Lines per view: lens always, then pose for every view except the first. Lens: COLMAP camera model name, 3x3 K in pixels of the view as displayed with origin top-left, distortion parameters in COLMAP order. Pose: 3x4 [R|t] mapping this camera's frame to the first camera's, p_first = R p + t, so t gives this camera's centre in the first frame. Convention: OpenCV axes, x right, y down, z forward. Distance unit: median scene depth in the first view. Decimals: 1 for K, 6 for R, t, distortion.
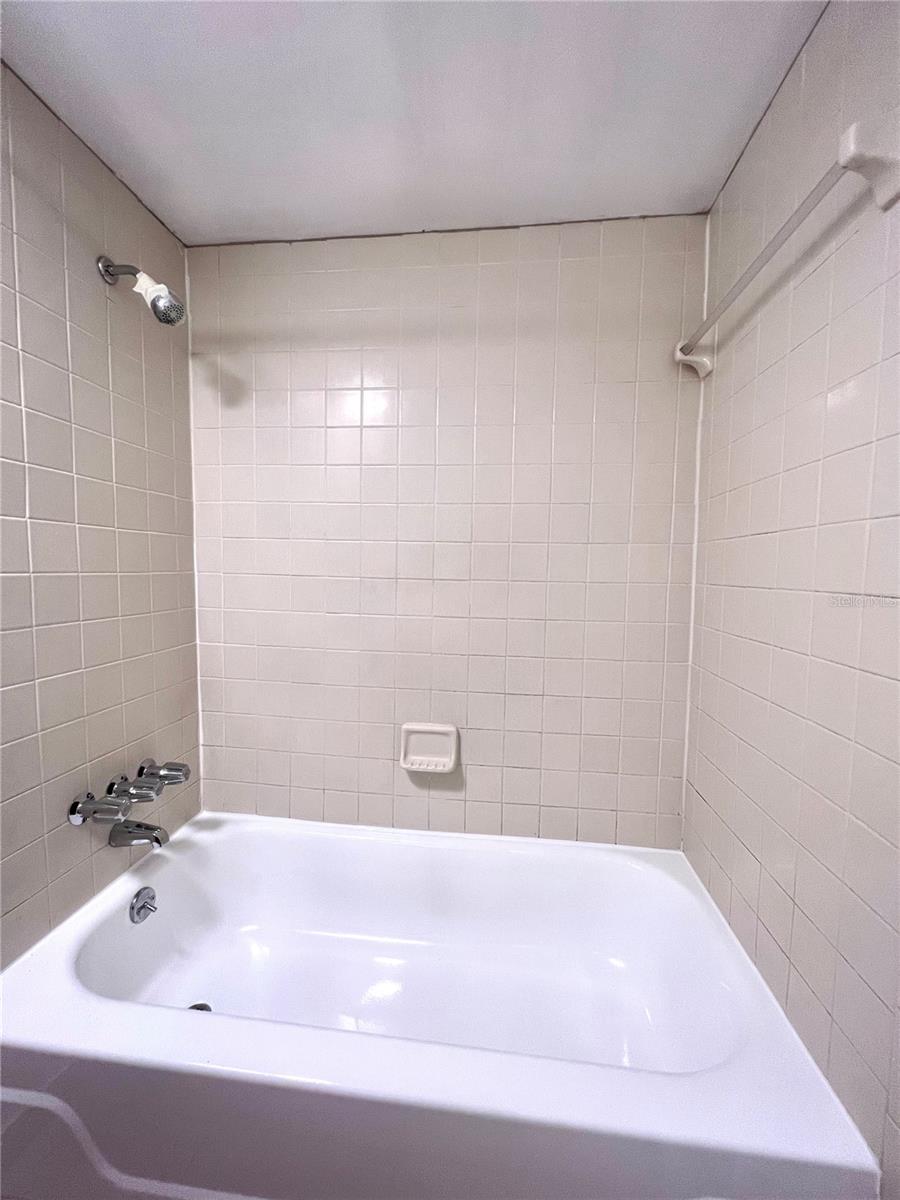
lens RADIAL K [[478.9, 0, 448.9], [0, 478.9, 597.9], [0, 0, 1]] dist [-0.002047, 0.000588]
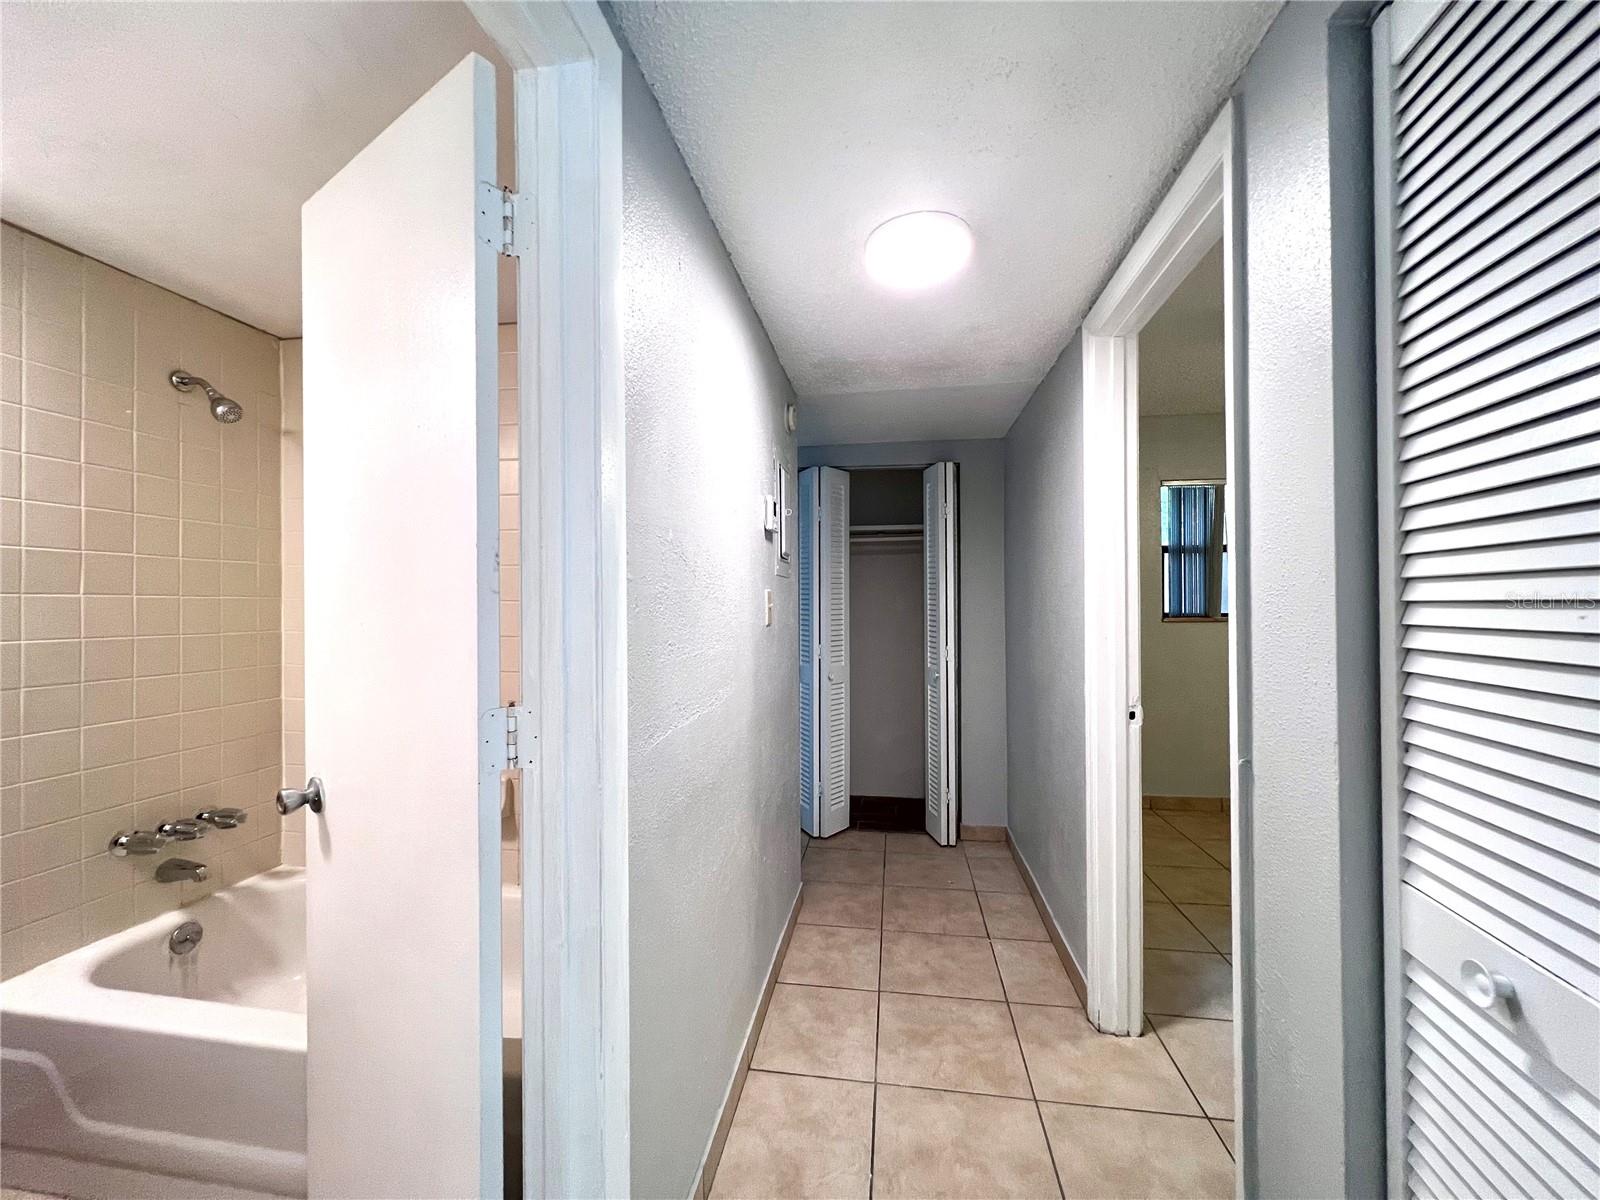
lens RADIAL K [[638.5, 0, 802.4], [0, 638.5, 598.5], [0, 0, 1]] dist [-0.002047, 0.000588]
pose [[0.998505, -0.020760, -0.050571, 0.786248], [0.016886, 0.996976, -0.075856, 0.000758], [0.051992, 0.074888, 0.995836, -0.402977]]
